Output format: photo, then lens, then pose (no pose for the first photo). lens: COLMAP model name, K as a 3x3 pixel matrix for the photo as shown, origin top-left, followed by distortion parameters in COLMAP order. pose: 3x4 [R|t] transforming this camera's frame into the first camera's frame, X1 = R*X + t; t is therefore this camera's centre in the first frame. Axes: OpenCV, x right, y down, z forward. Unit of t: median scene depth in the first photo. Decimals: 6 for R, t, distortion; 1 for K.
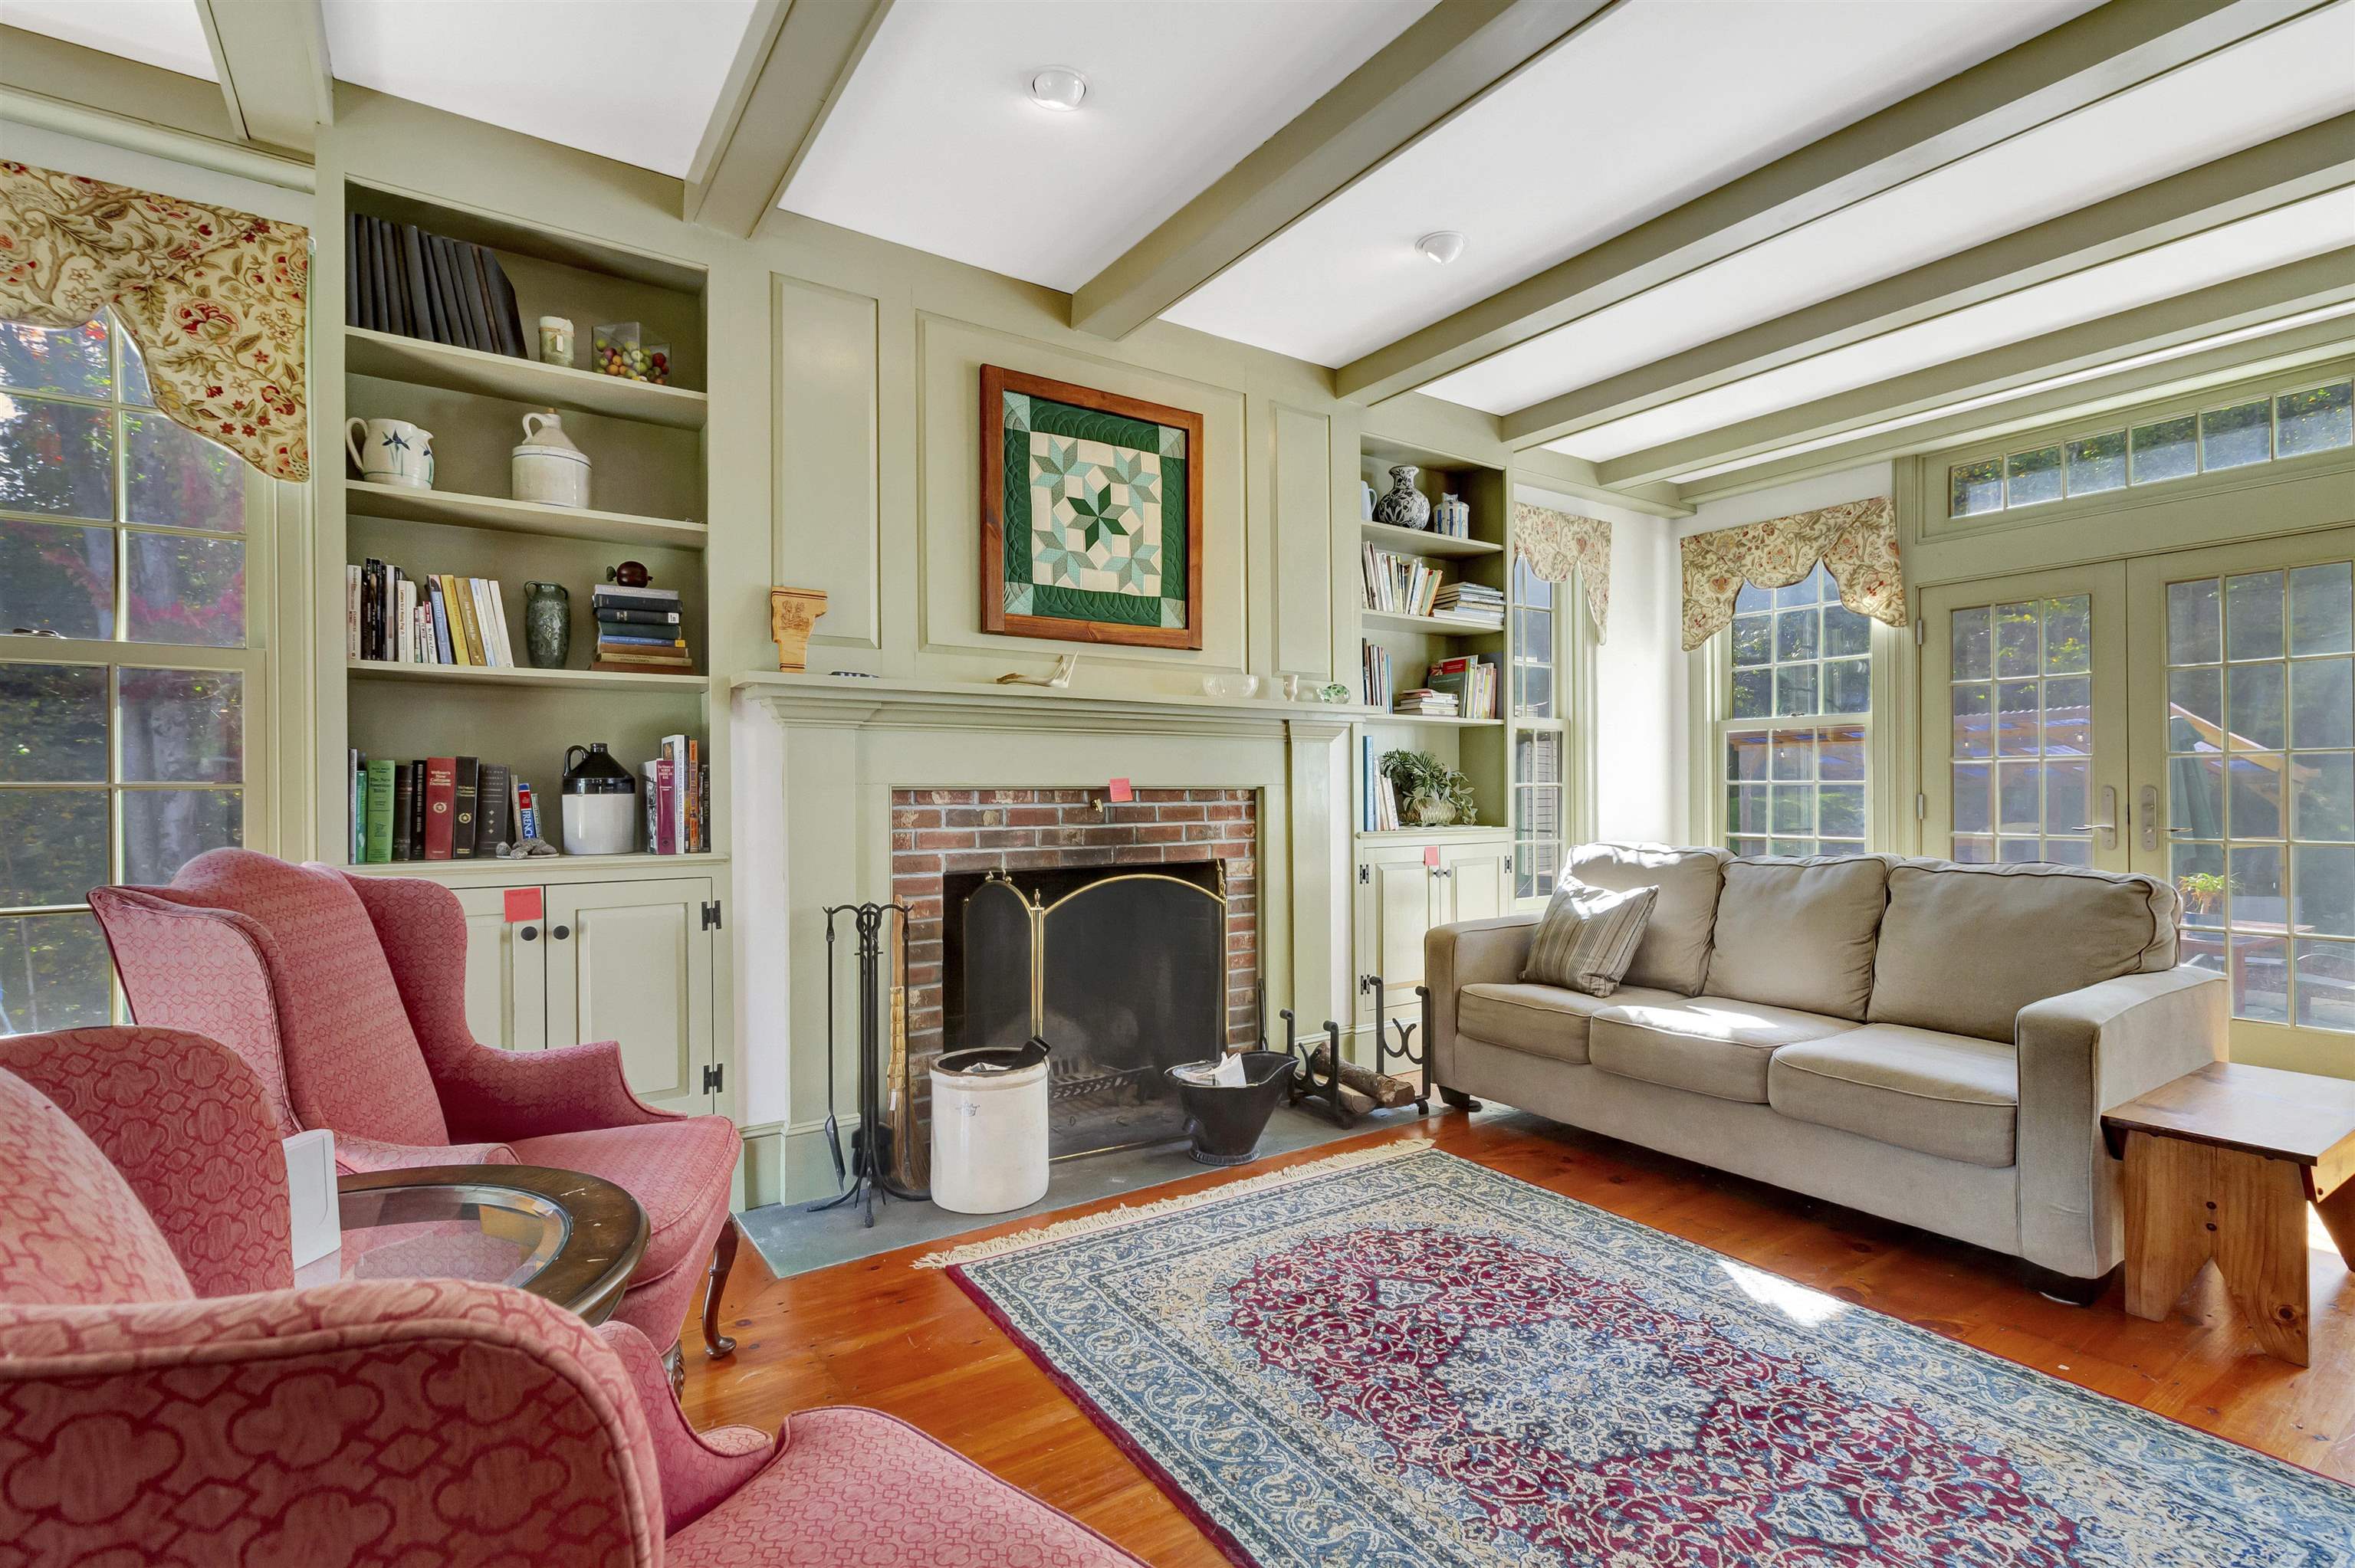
lens RADIAL K [[1101.6, 0, 1183.5], [0, 1101.6, 792.1], [0, 0, 1]] dist [0.003042, 0.002214]
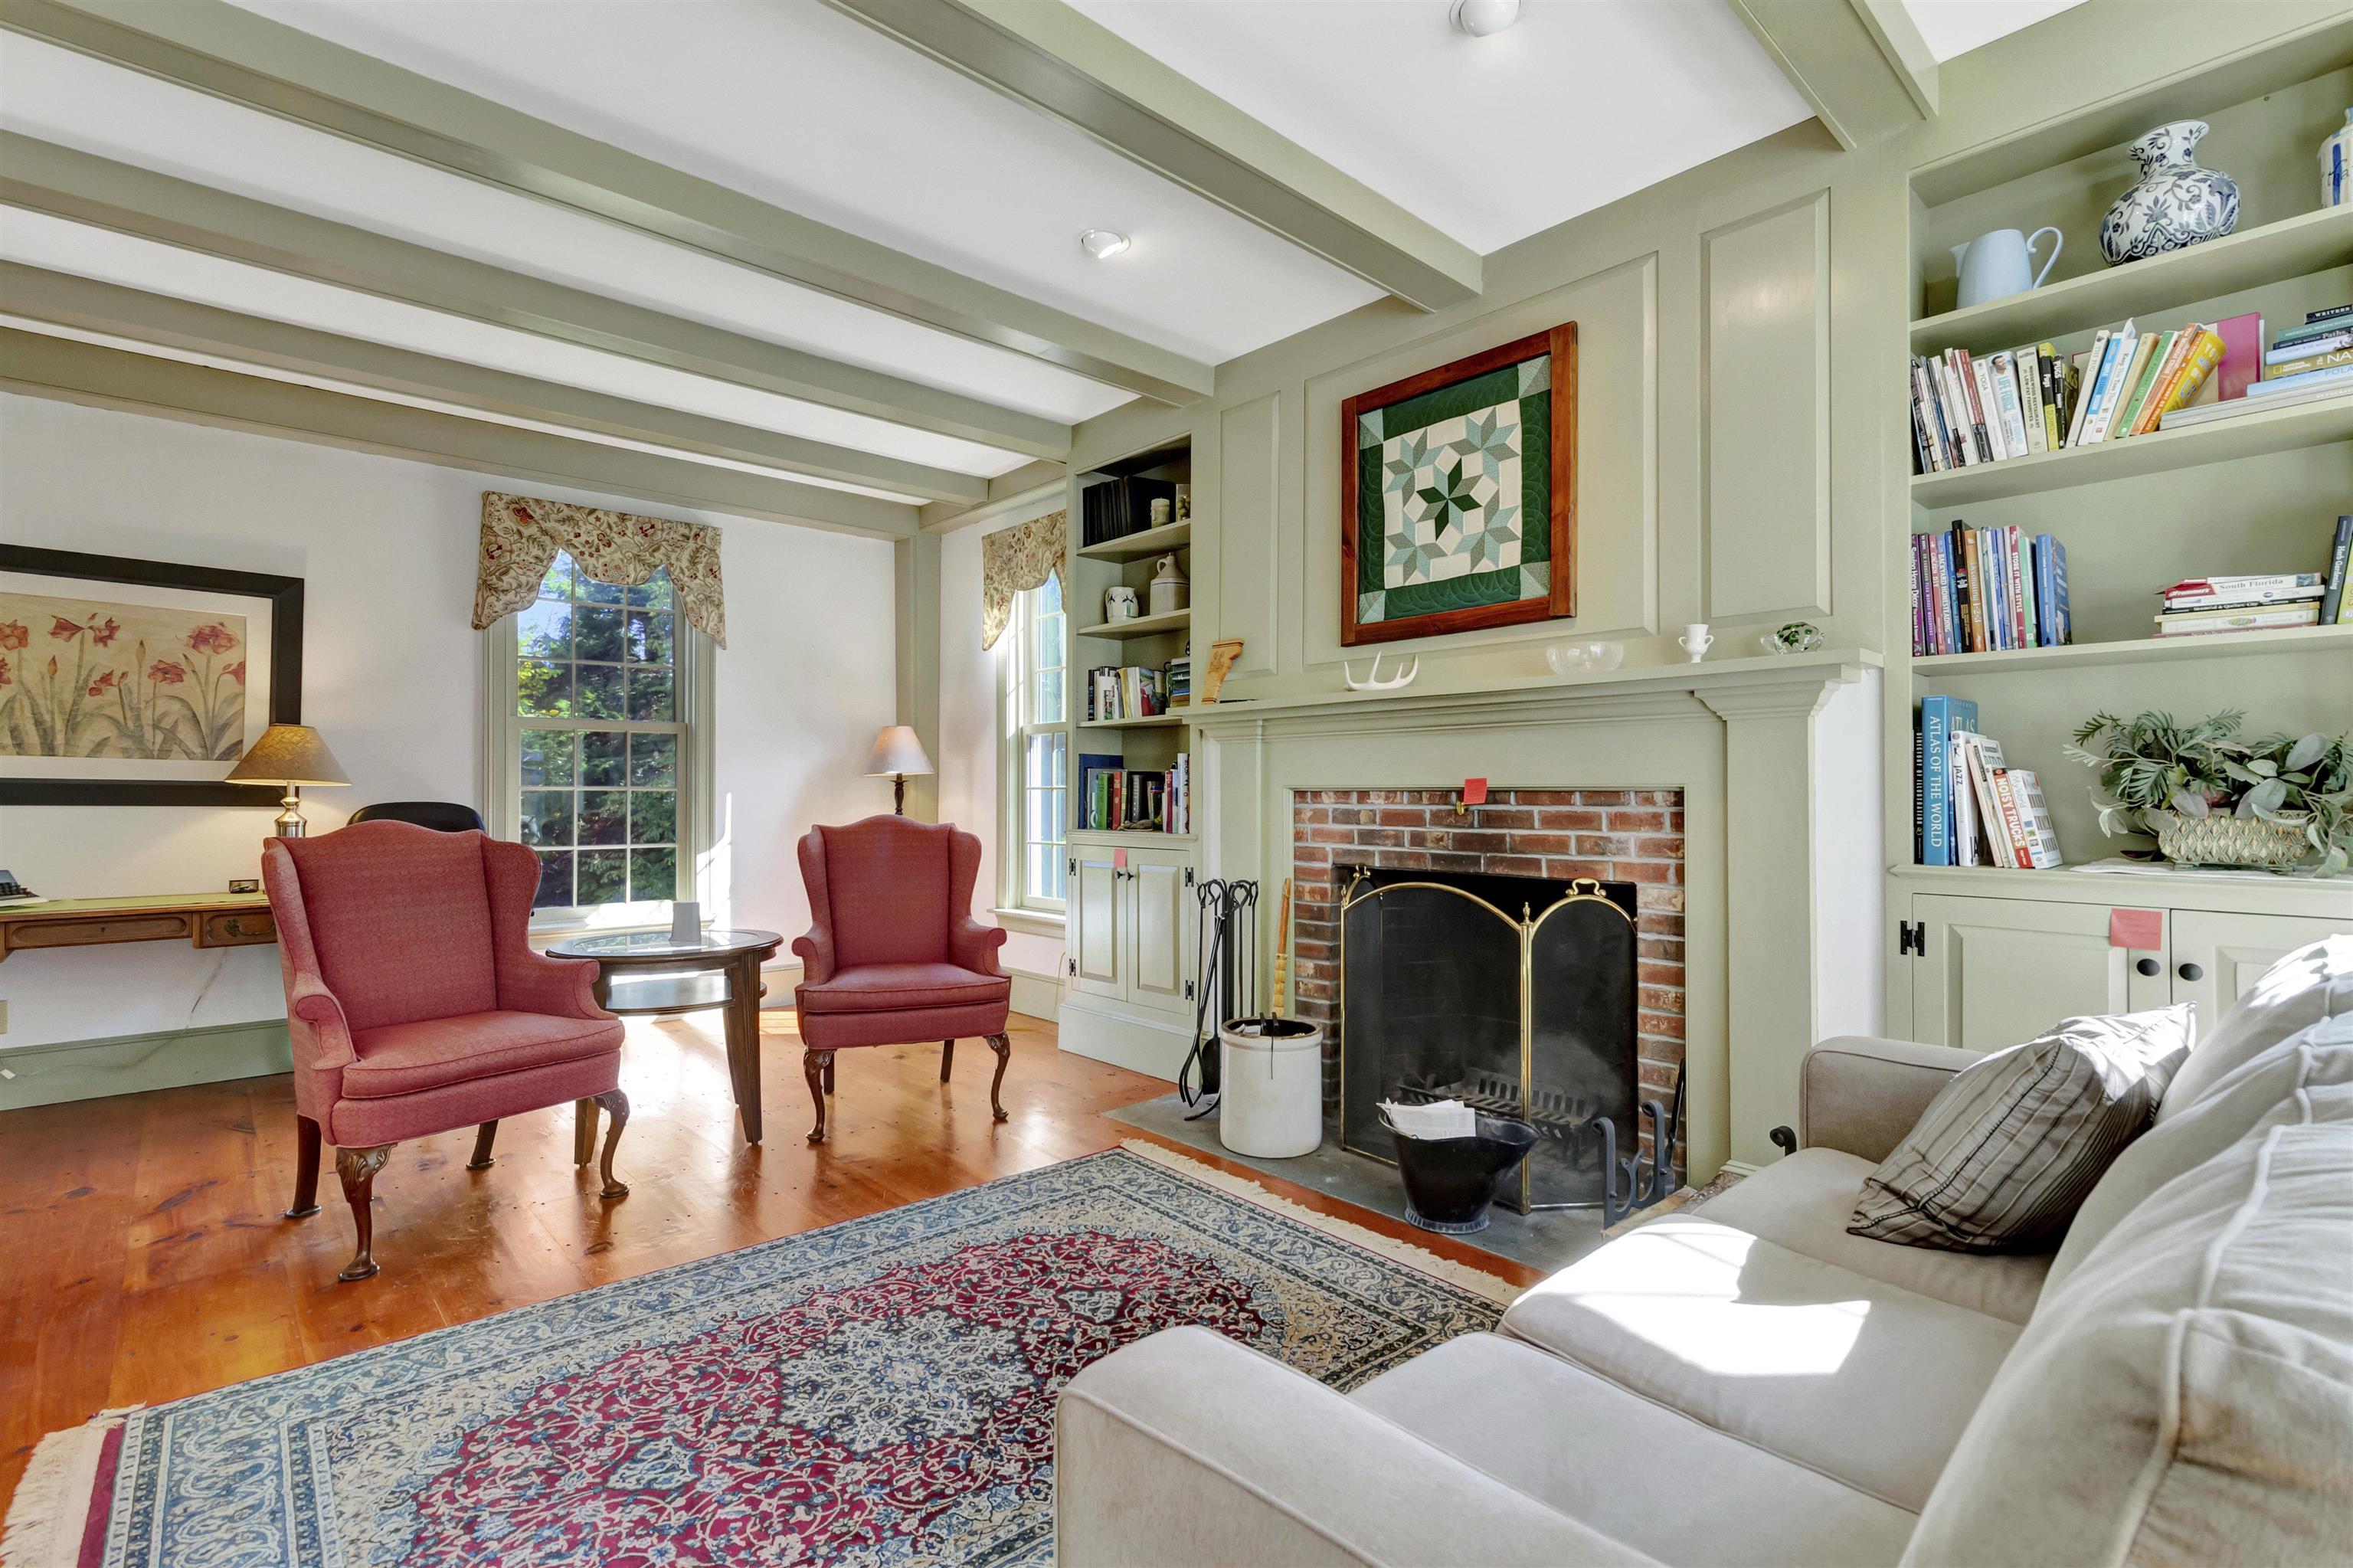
lens RADIAL K [[1100.9, 0, 1179.7], [0, 1100.9, 780.3], [0, 0, 1]] dist [0.003042, 0.002214]
pose [[0.127331, -0.010954, -0.991800, 0.866880], [-0.007560, 0.999899, -0.012014, 0.002213], [0.991831, 0.009028, 0.127235, 0.695347]]
